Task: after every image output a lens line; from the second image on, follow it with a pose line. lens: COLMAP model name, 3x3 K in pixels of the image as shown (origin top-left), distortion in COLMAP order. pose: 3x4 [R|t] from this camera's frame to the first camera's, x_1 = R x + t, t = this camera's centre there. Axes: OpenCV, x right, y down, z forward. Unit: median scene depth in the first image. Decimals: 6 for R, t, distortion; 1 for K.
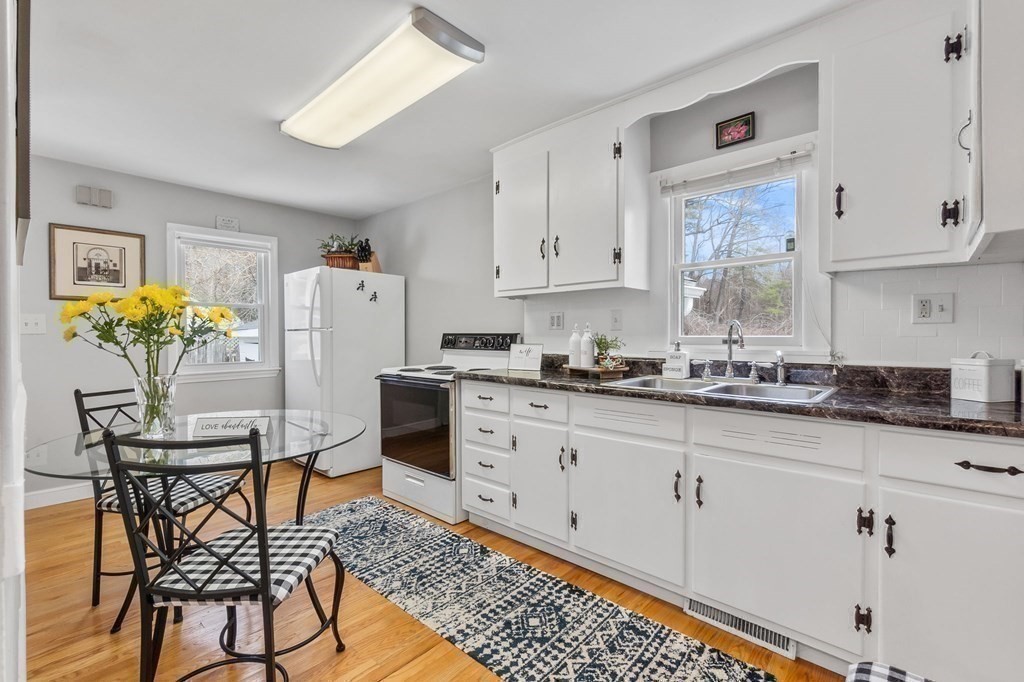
lens RADIAL K [[460.7, 0, 508.9], [0, 460.7, 336.8], [0, 0, 1]] dist [0.002207, 0.000739]
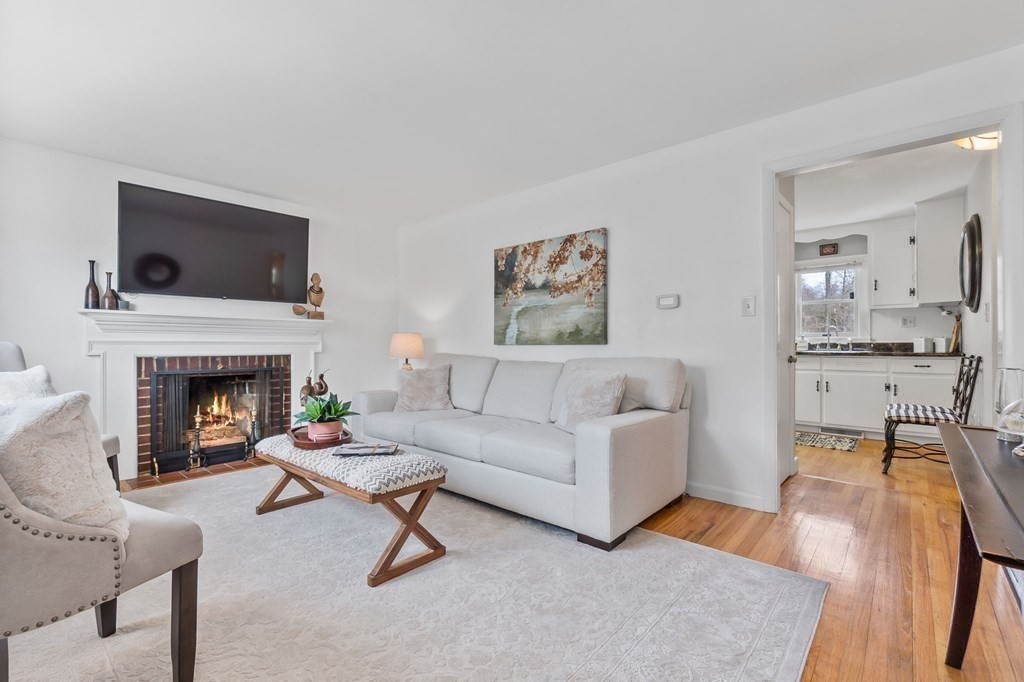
lens RADIAL K [[460.7, 0, 515.1], [0, 460.7, 339.8], [0, 0, 1]] dist [0.002207, 0.000739]
pose [[0.999517, 0.003902, 0.030832, -1.551175], [-0.003327, 0.999820, -0.018672, 0.107989], [-0.030899, 0.018561, 0.999350, -1.727133]]
